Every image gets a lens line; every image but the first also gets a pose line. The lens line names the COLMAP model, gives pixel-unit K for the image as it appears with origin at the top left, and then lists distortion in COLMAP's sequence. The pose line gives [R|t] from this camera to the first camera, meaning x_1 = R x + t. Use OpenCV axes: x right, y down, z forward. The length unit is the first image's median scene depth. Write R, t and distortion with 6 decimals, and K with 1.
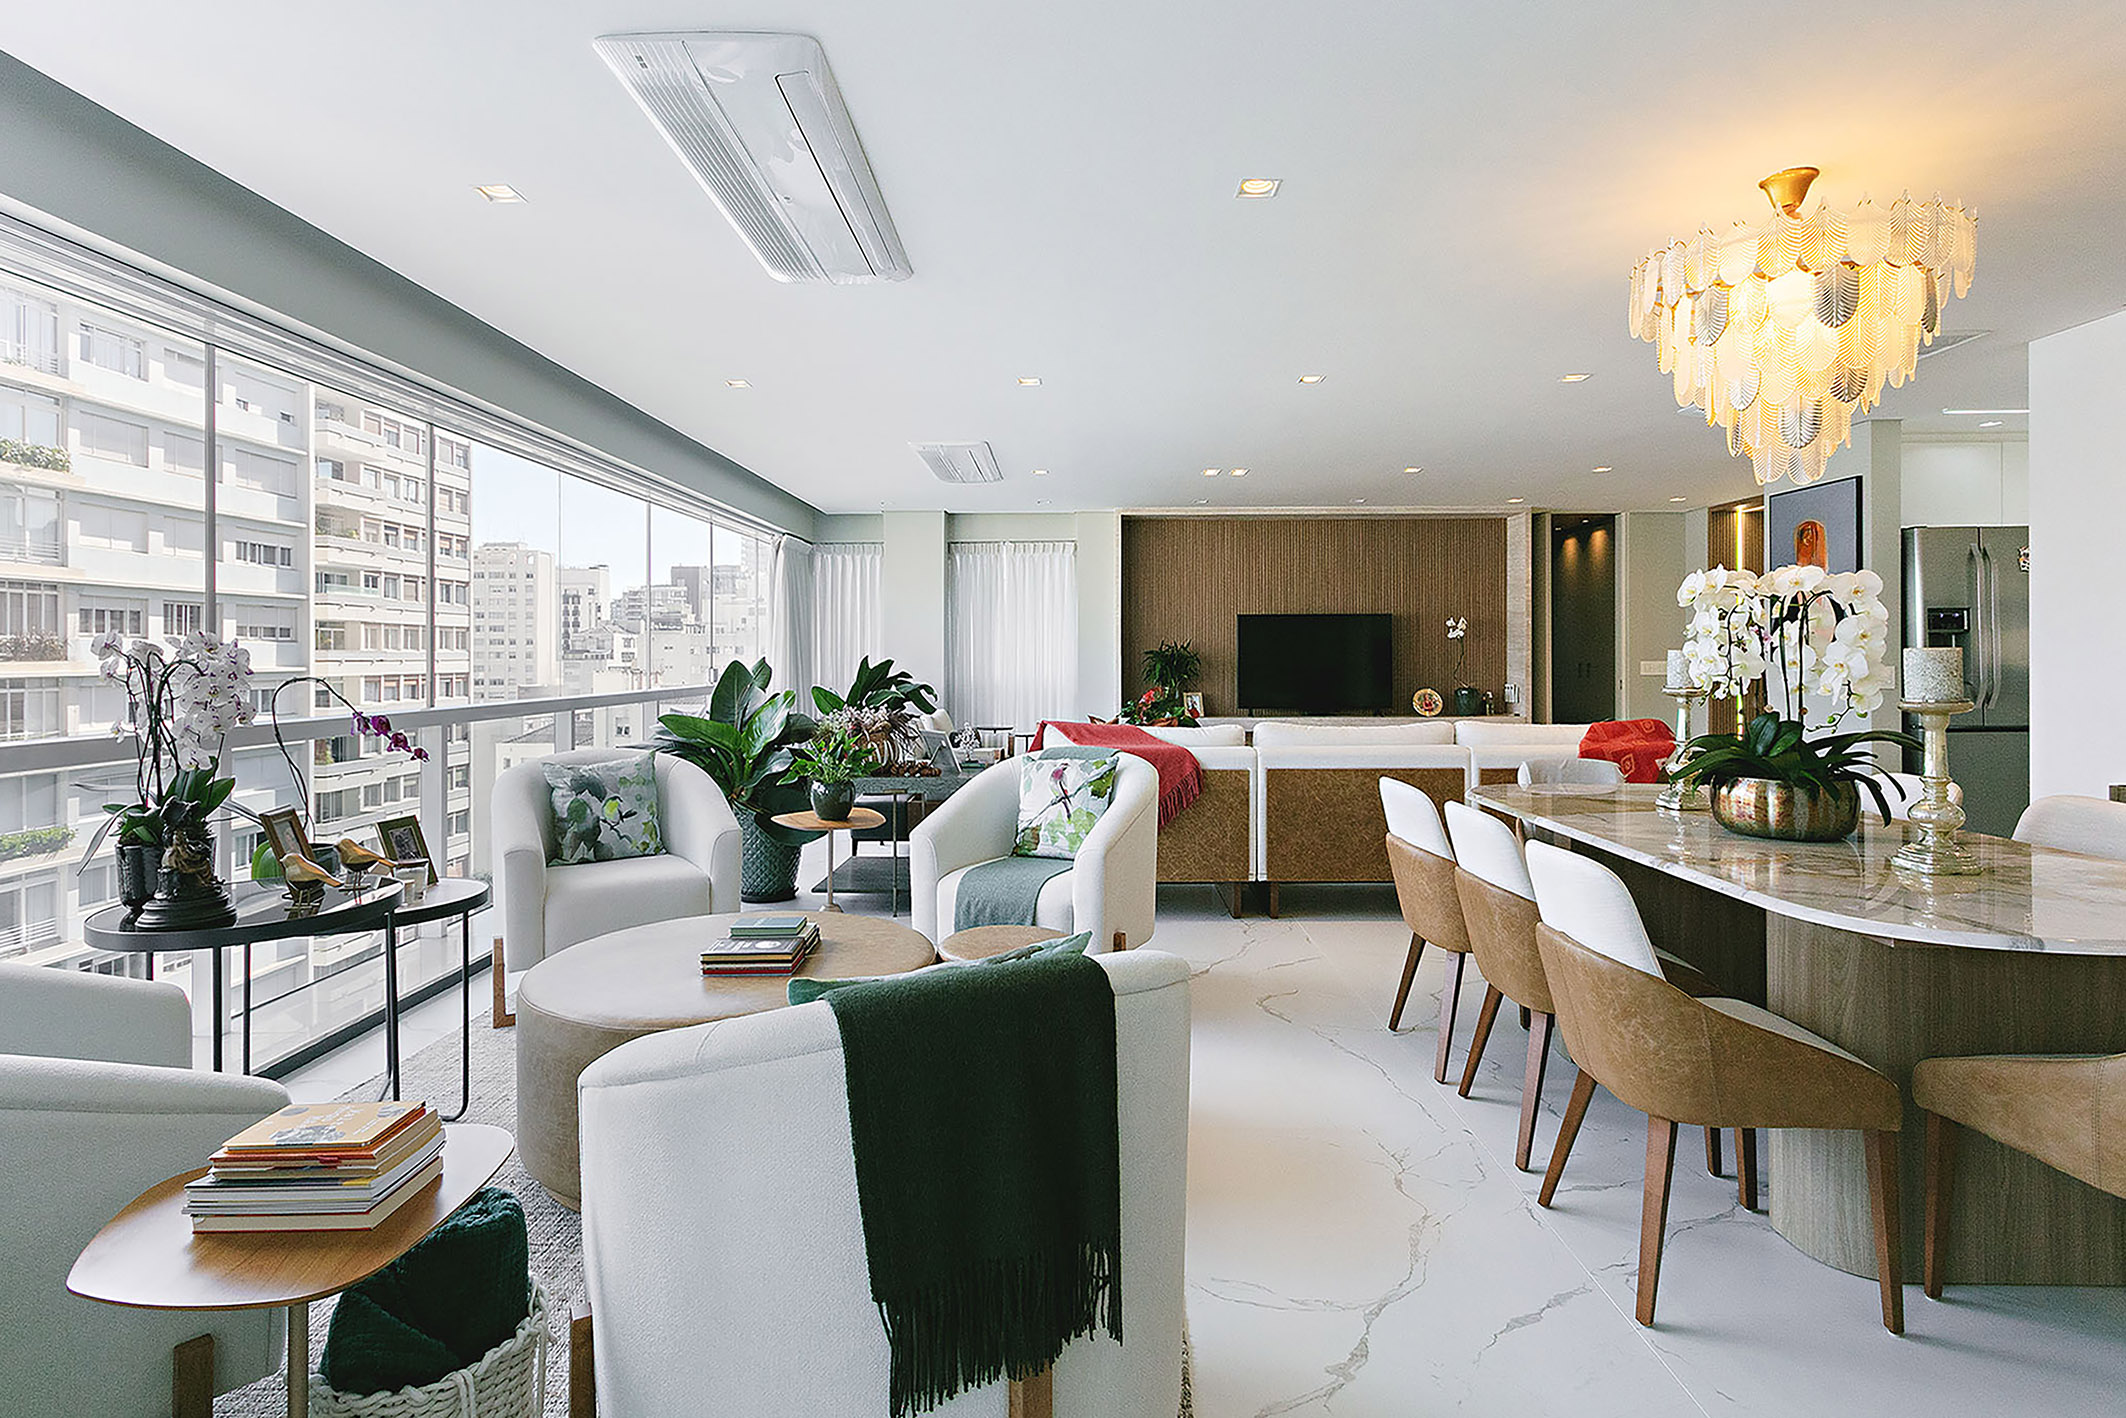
lens RADIAL K [[1127.2, 0, 1070.0], [0, 1127.2, 656.2], [0, 0, 1]] dist [-0.001083, 0.000043]
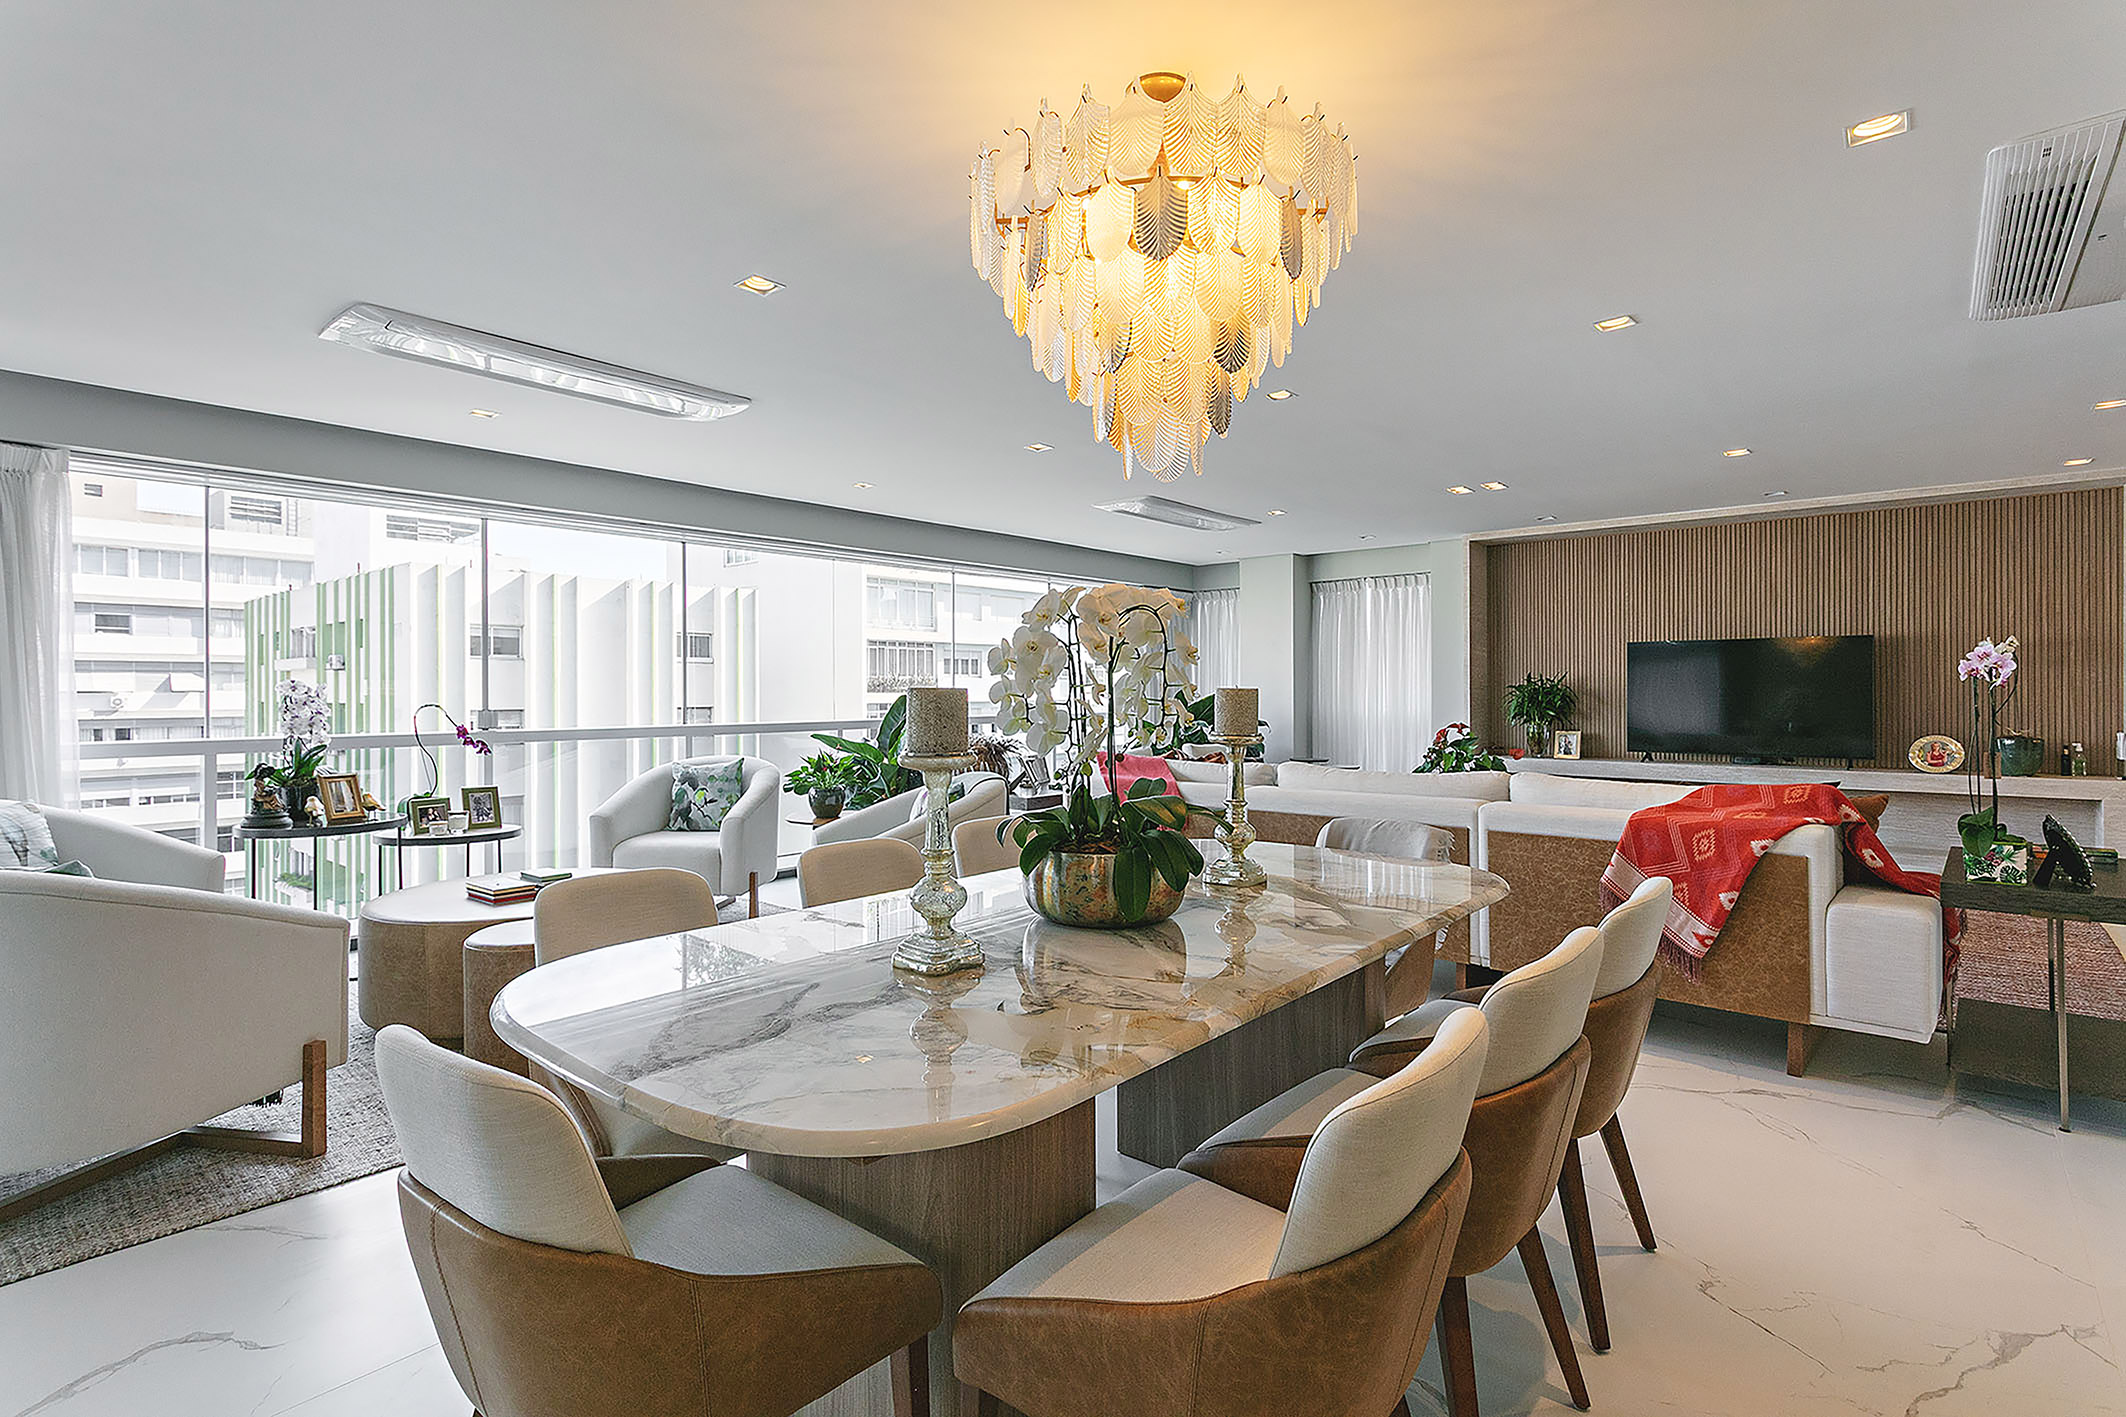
lens RADIAL K [[1009.9, 0, 1054.6], [0, 1009.9, 692.4], [0, 0, 1]] dist [0.002299, 0.000998]
pose [[0.752337, 0.001770, -0.658776, 0.334498], [0.000651, 0.999994, 0.003430, -0.001589], [0.658778, -0.003009, 0.752331, 0.130960]]
